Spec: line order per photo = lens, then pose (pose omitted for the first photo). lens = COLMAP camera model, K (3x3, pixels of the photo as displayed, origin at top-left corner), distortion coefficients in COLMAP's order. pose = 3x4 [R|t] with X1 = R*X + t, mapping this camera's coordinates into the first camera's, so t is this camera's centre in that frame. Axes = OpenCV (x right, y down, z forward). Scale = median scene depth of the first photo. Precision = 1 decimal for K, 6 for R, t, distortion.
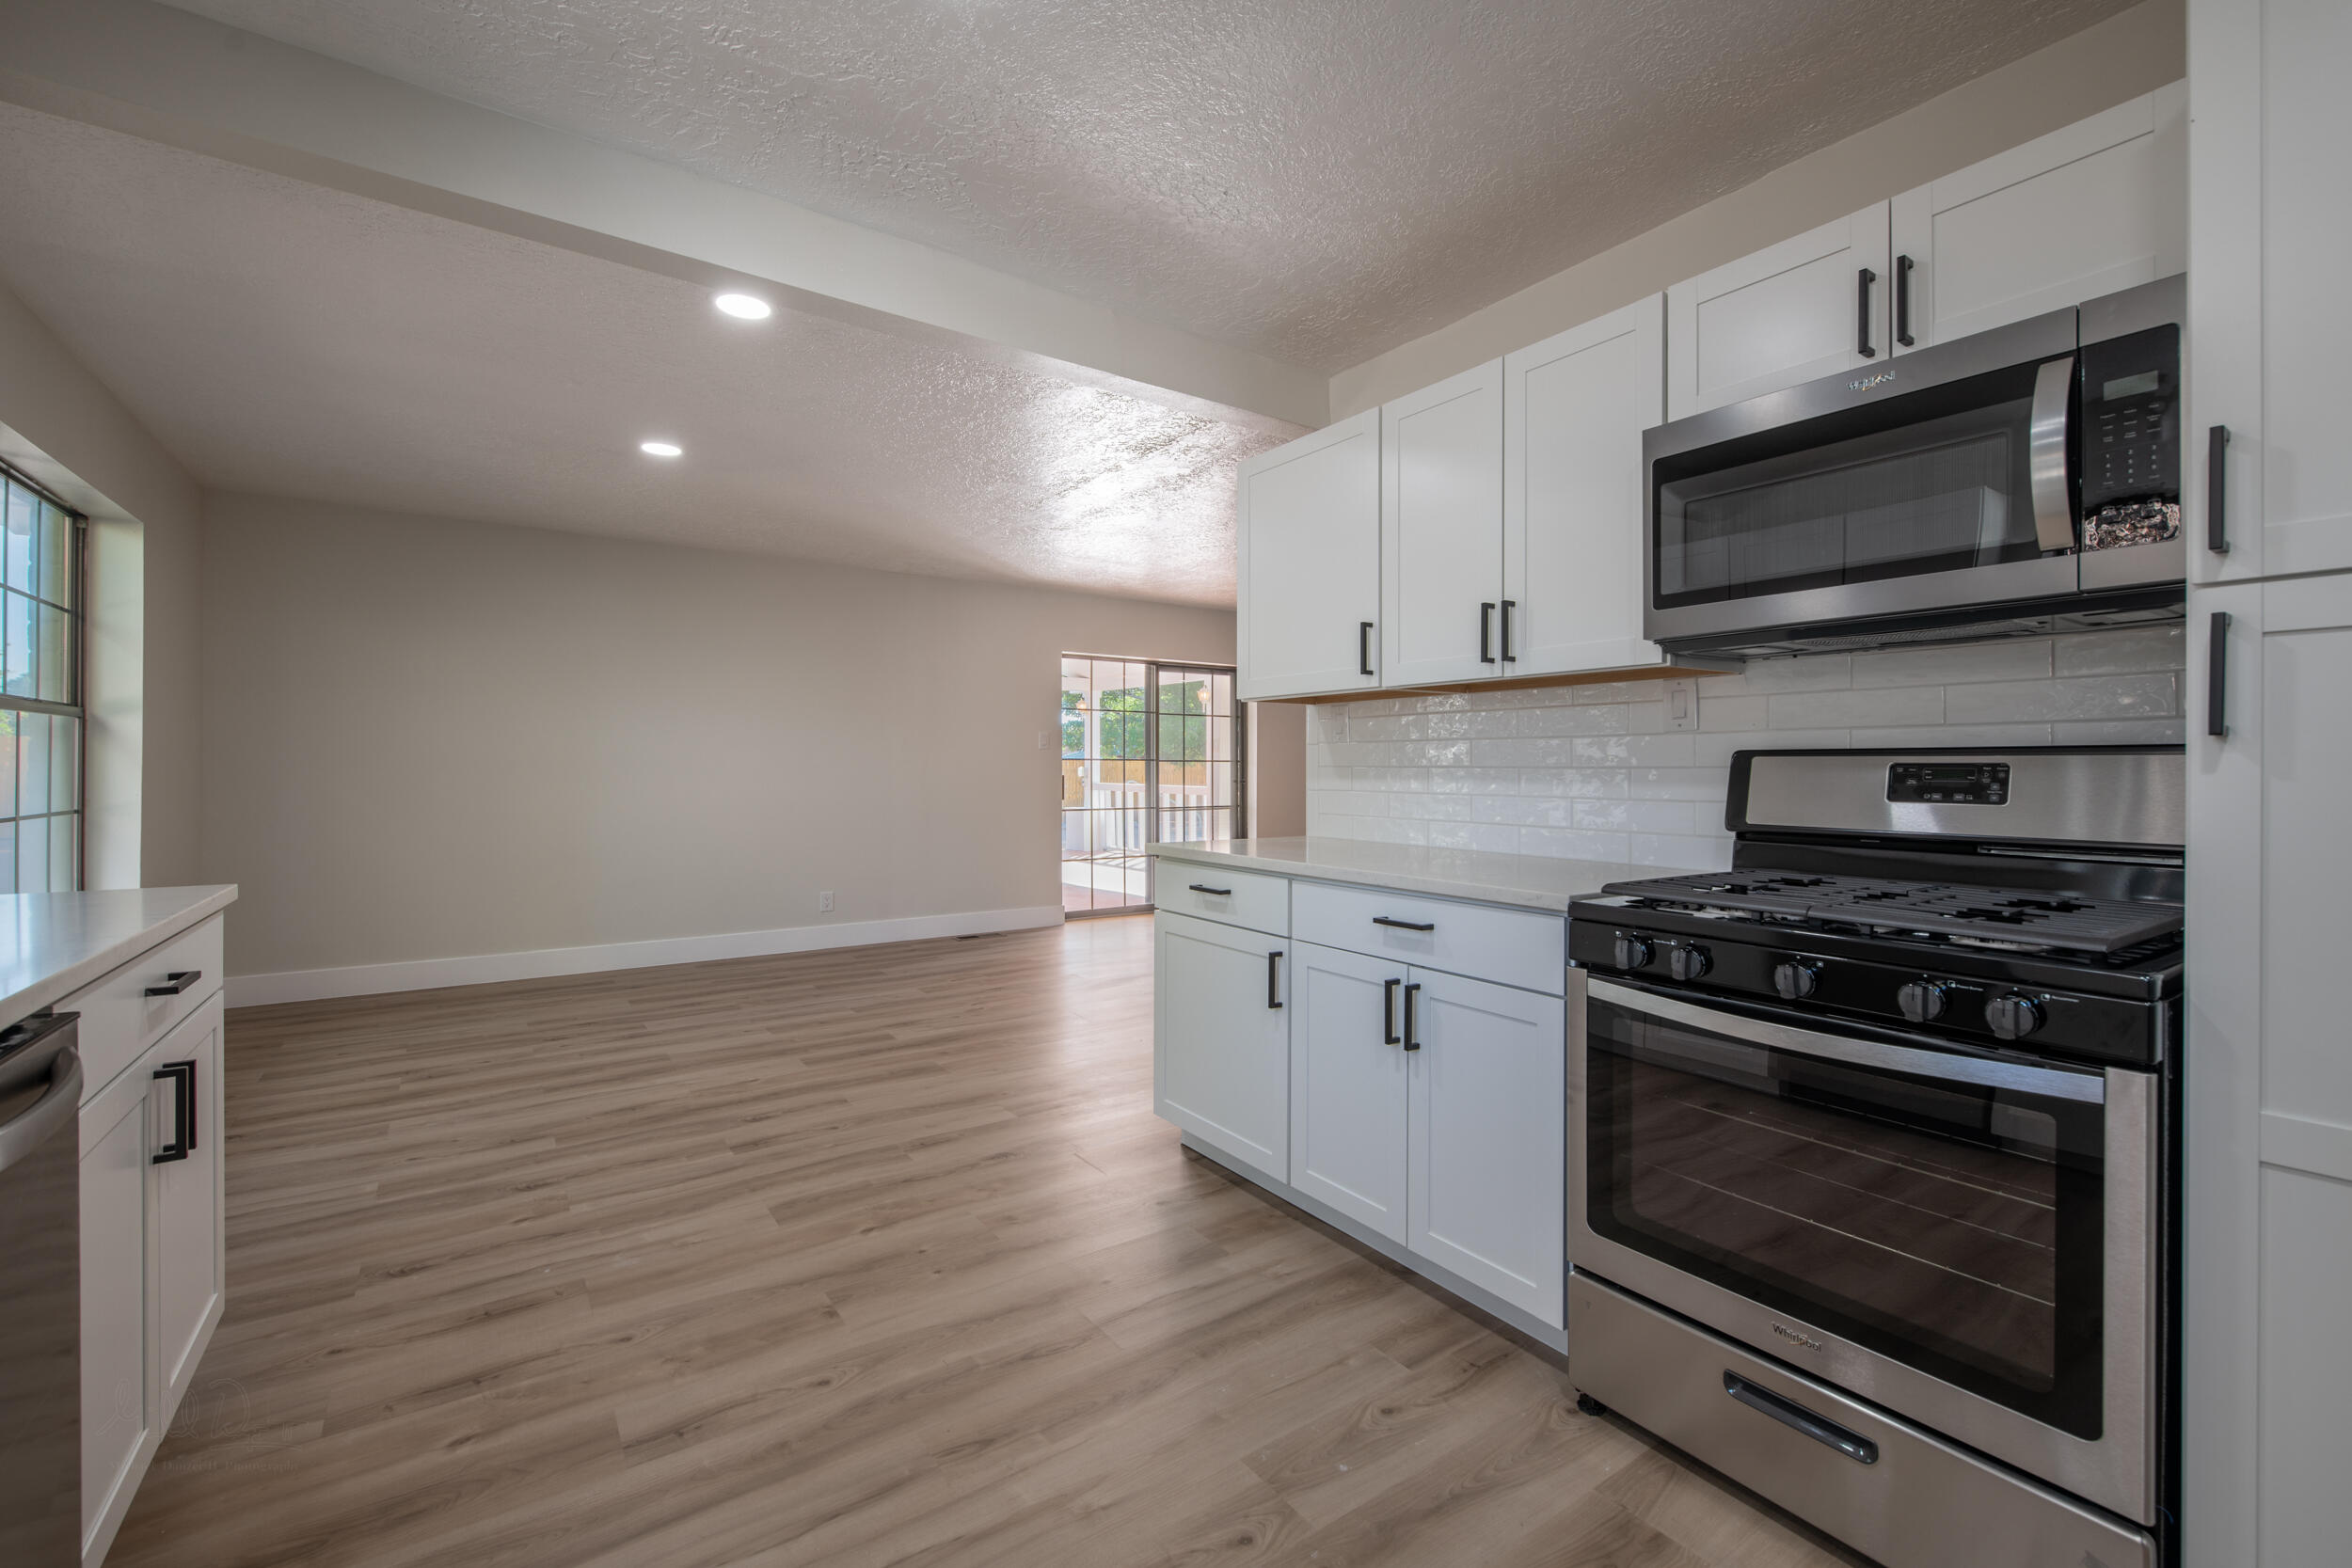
lens RADIAL K [[963.9, 0, 1194.2], [0, 963.9, 770.1], [0, 0, 1]] dist [0.001281, 0.000001]
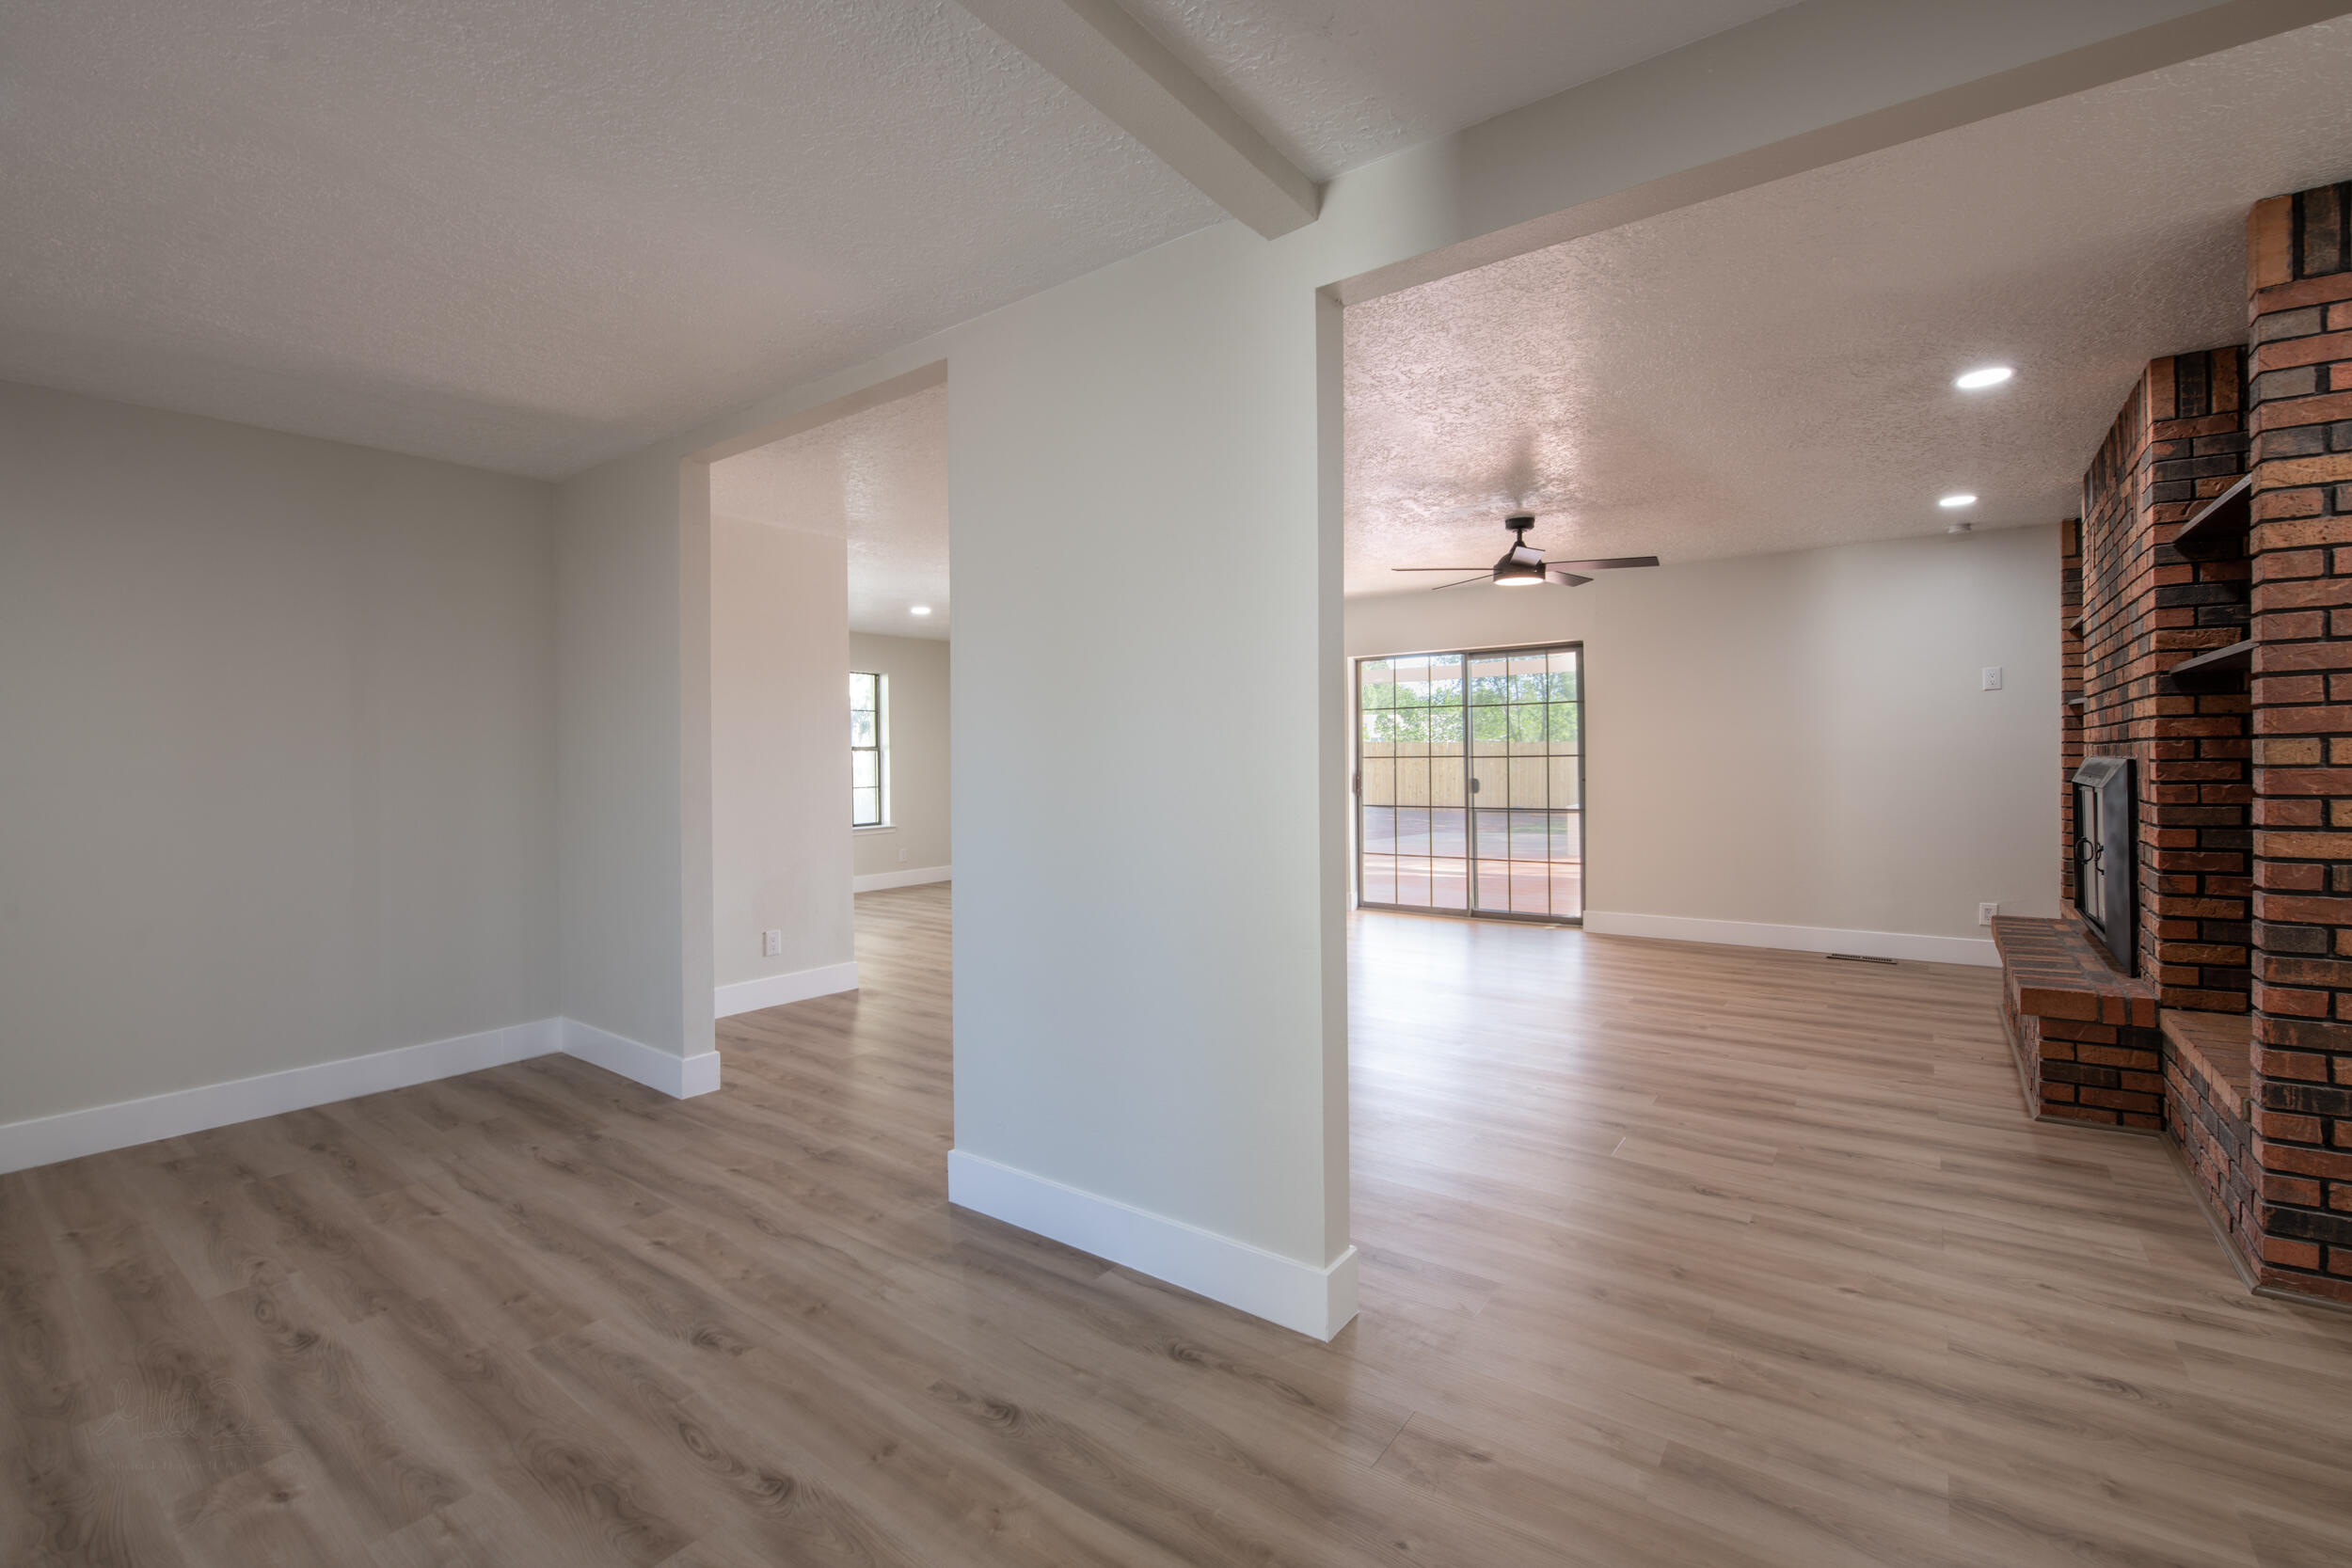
lens RADIAL K [[1005.2, 0, 1182.5], [0, 1005.2, 768.5], [0, 0, 1]] dist [-0.015540, -0.000255]
pose [[0.286105, 0.003272, -0.958193, 2.529495], [0.011644, 0.999908, 0.006892, -0.028625], [0.958127, -0.013129, 0.286041, 1.443828]]
